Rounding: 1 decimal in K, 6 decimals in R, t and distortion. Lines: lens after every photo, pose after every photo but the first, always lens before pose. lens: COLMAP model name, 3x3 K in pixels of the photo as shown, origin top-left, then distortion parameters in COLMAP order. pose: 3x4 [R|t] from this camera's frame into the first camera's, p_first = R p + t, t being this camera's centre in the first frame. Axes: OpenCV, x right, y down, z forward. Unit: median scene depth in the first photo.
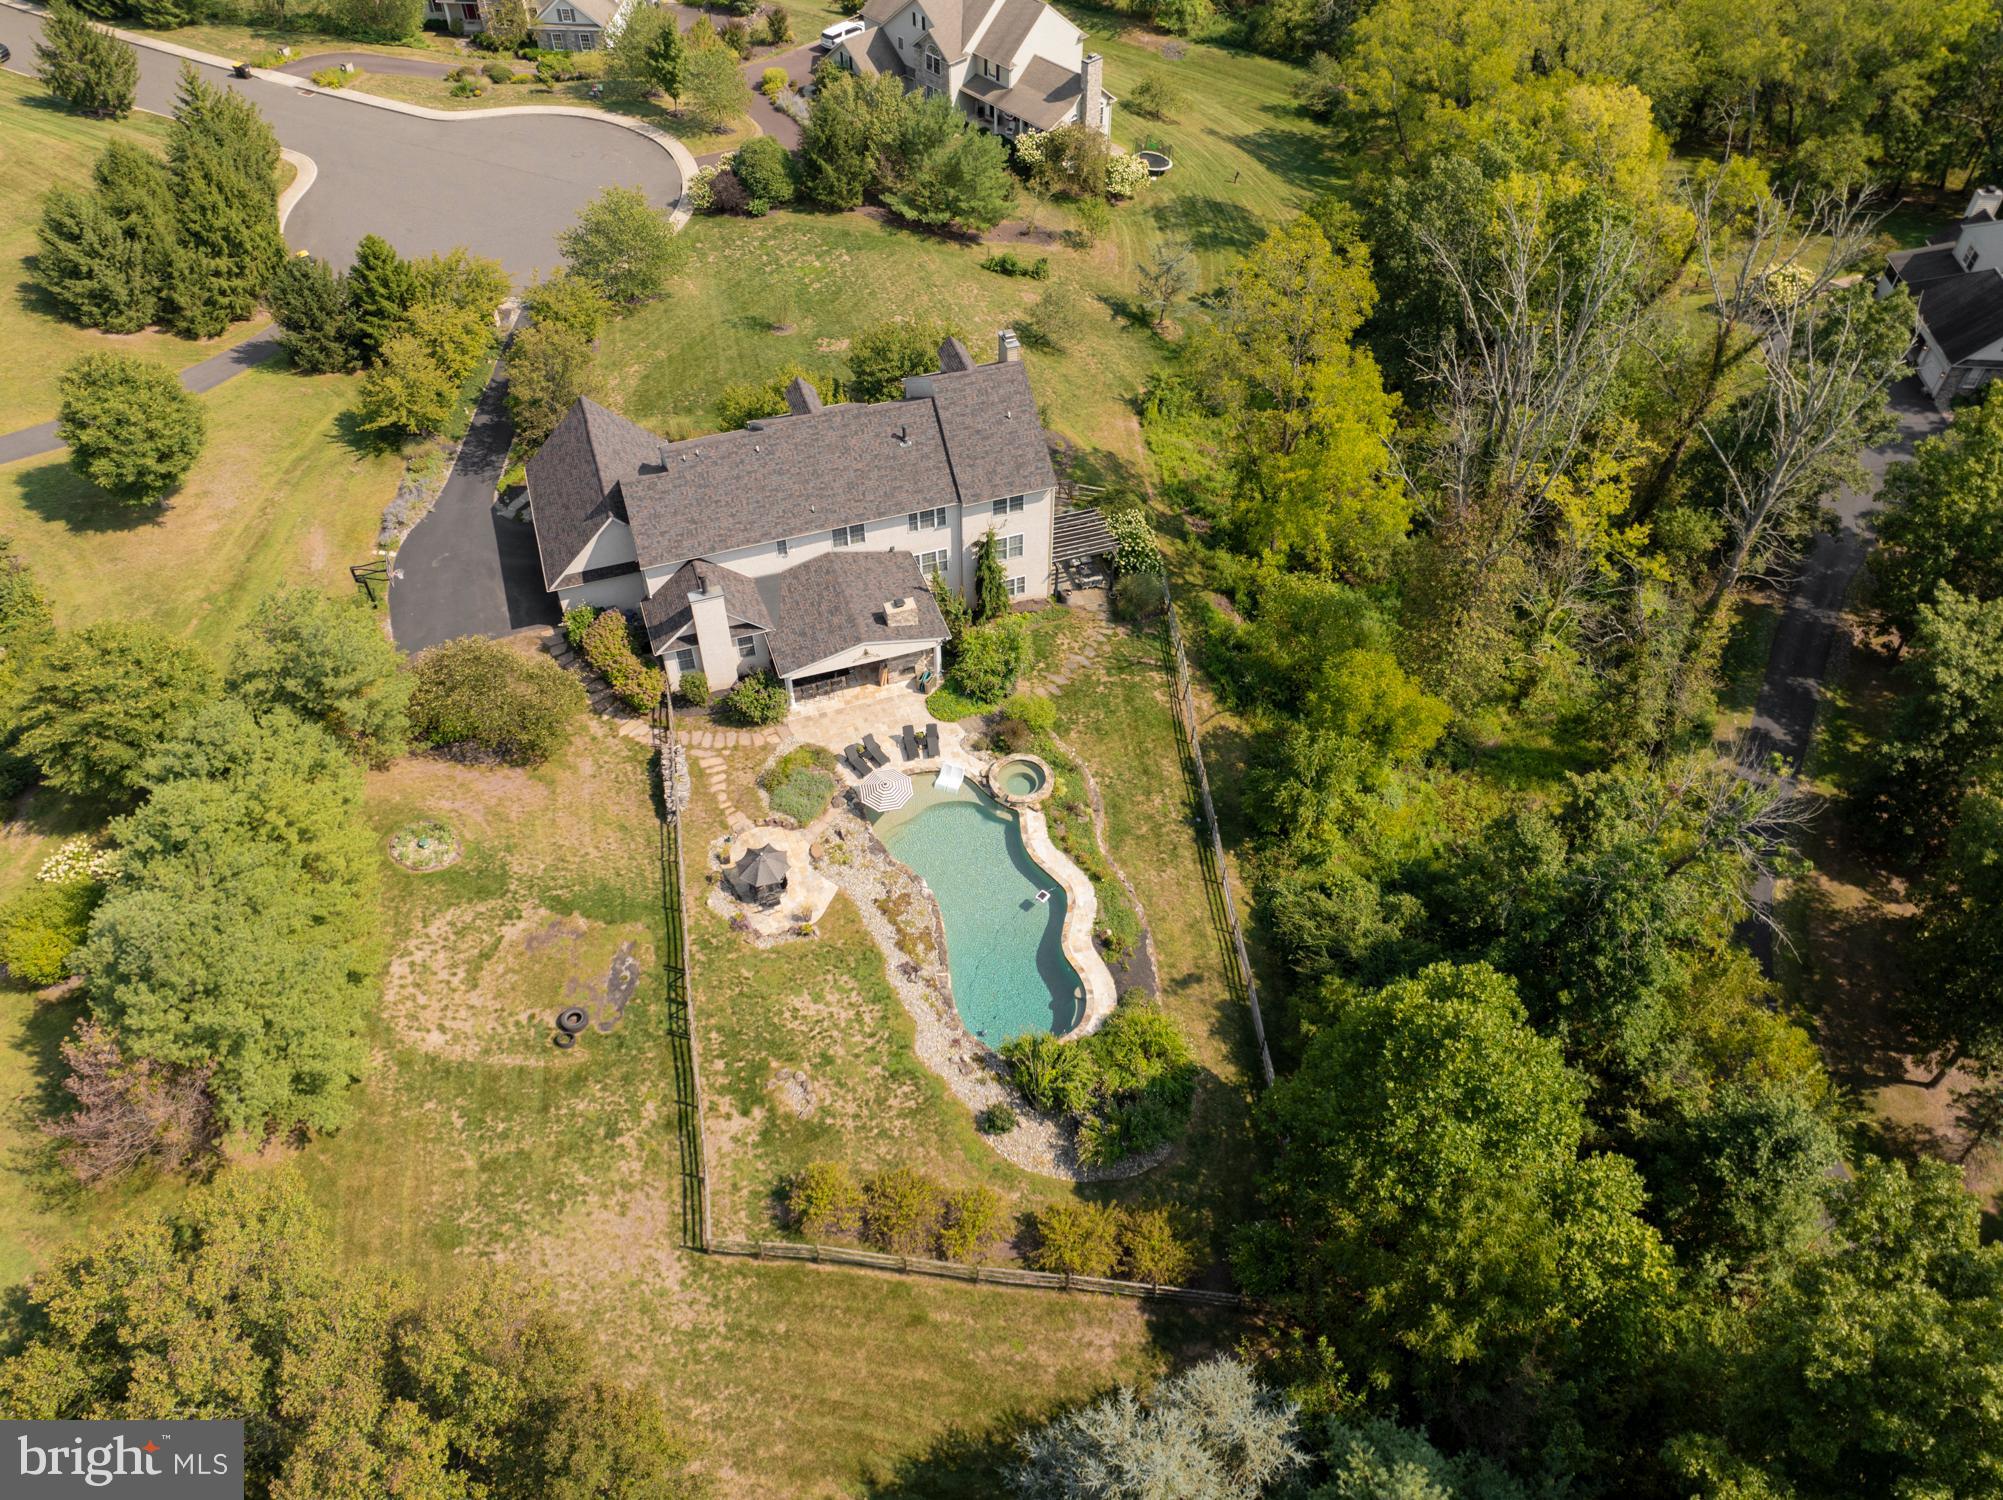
lens RADIAL K [[1519.6, 0, 1087.2], [0, 1519.6, 754.2], [0, 0, 1]] dist [-0.028563, -0.002639]
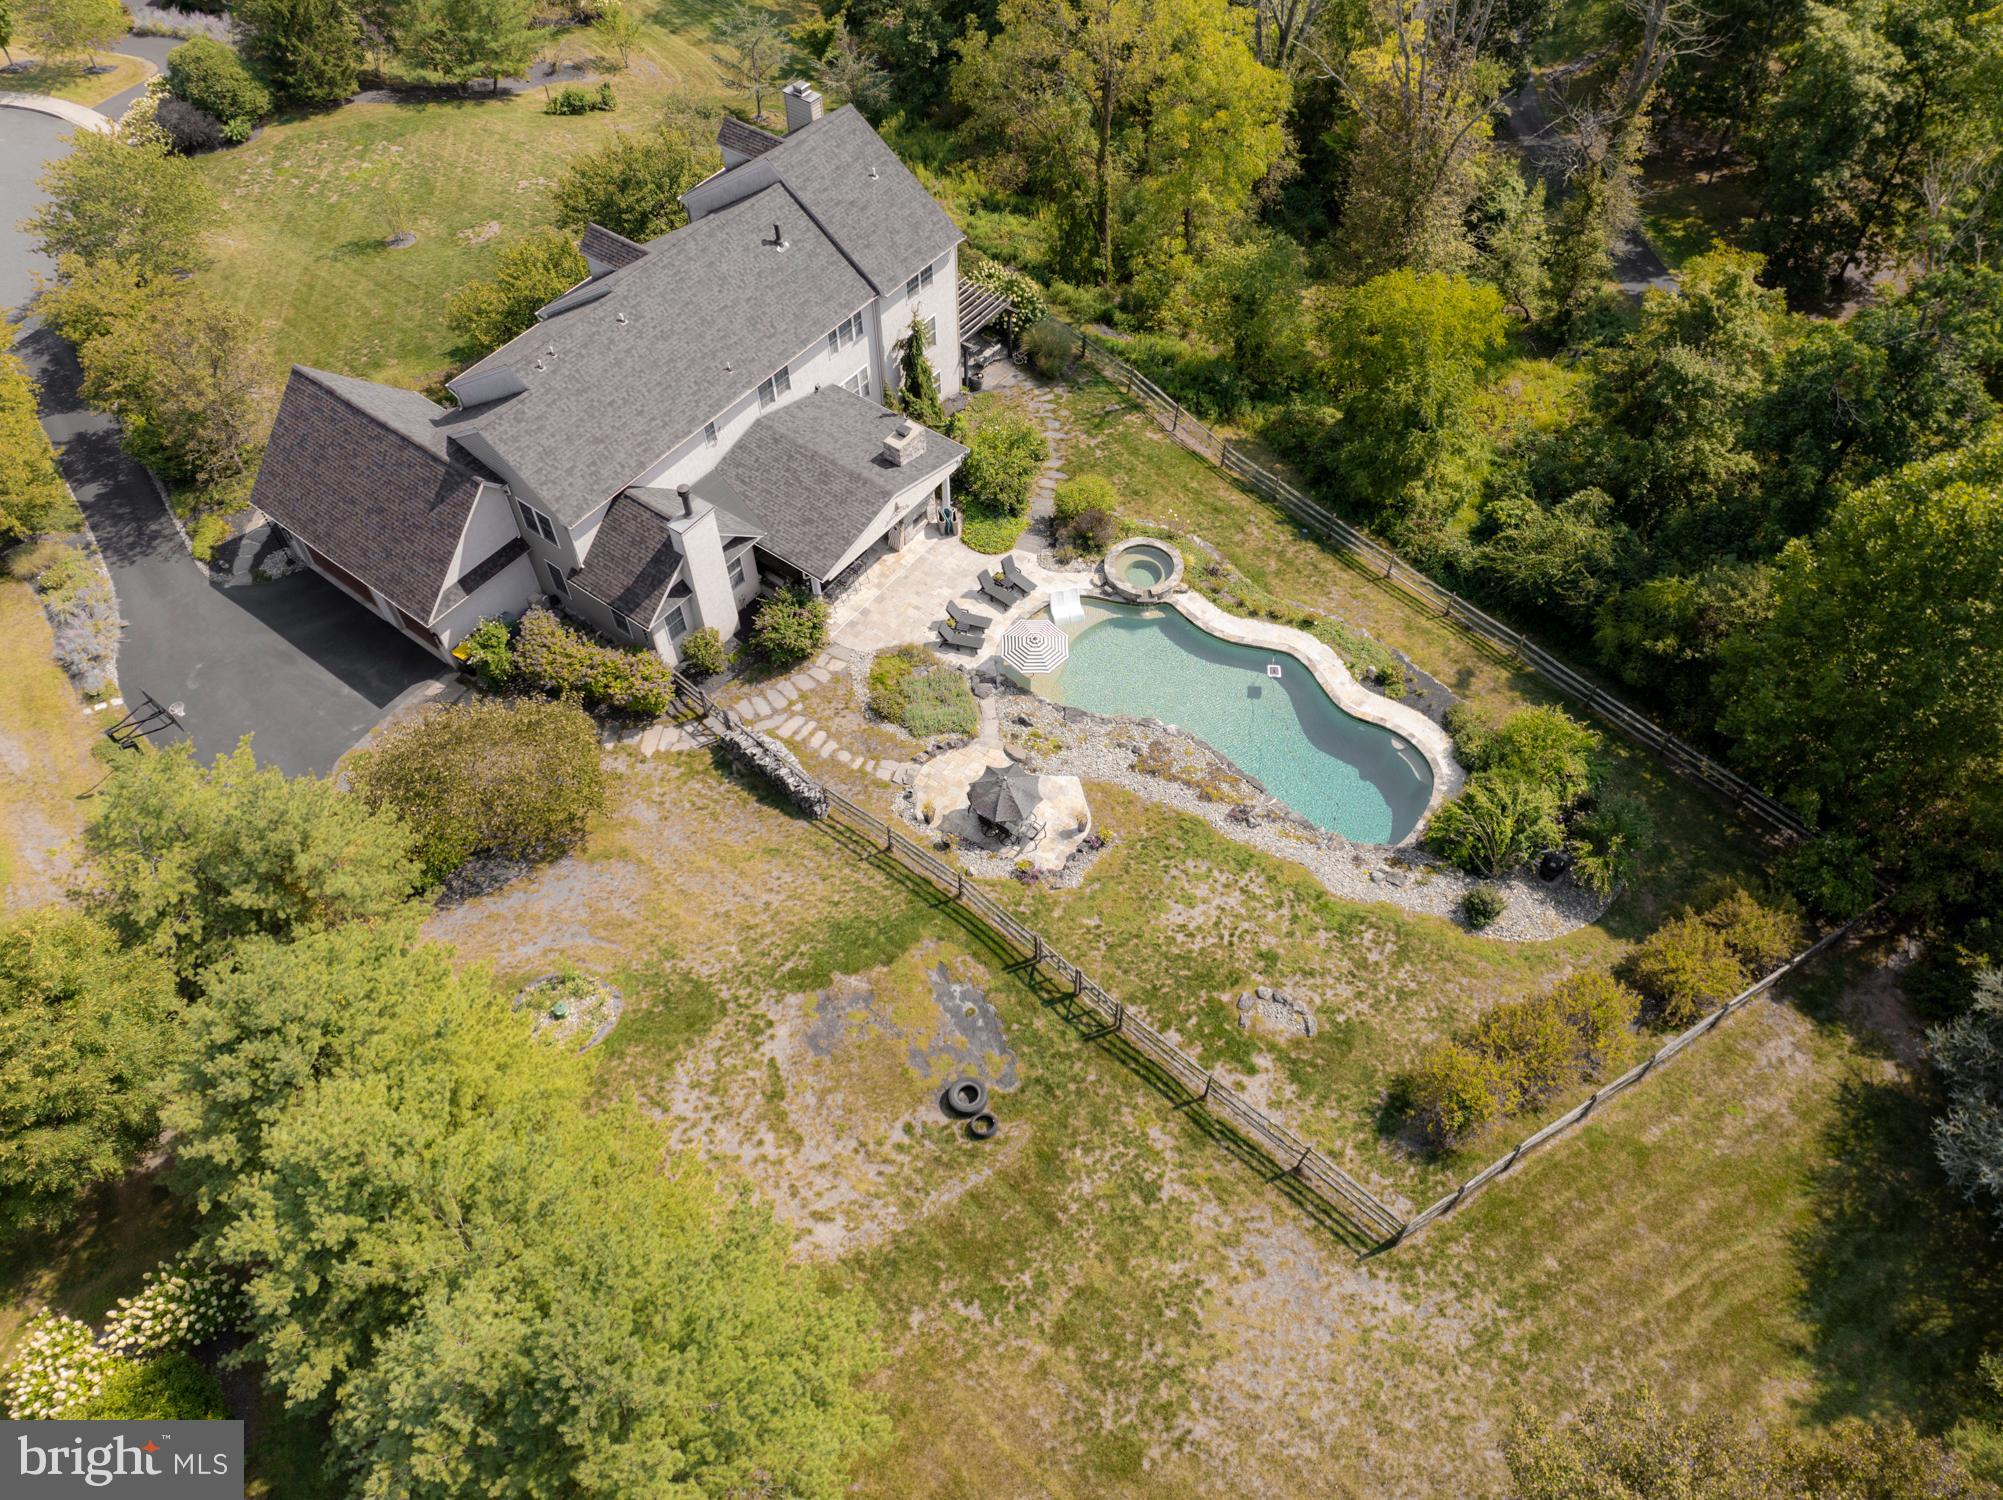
lens RADIAL K [[1378.2, 0, 1059.6], [0, 1378.2, 719.2], [0, 0, 1]] dist [-0.032989, 0.000301]
pose [[0.825367, -0.460019, 0.327342, -0.364890], [0.429626, 0.887896, 0.164508, -0.052895], [-0.366322, 0.004855, 0.930475, 0.339875]]
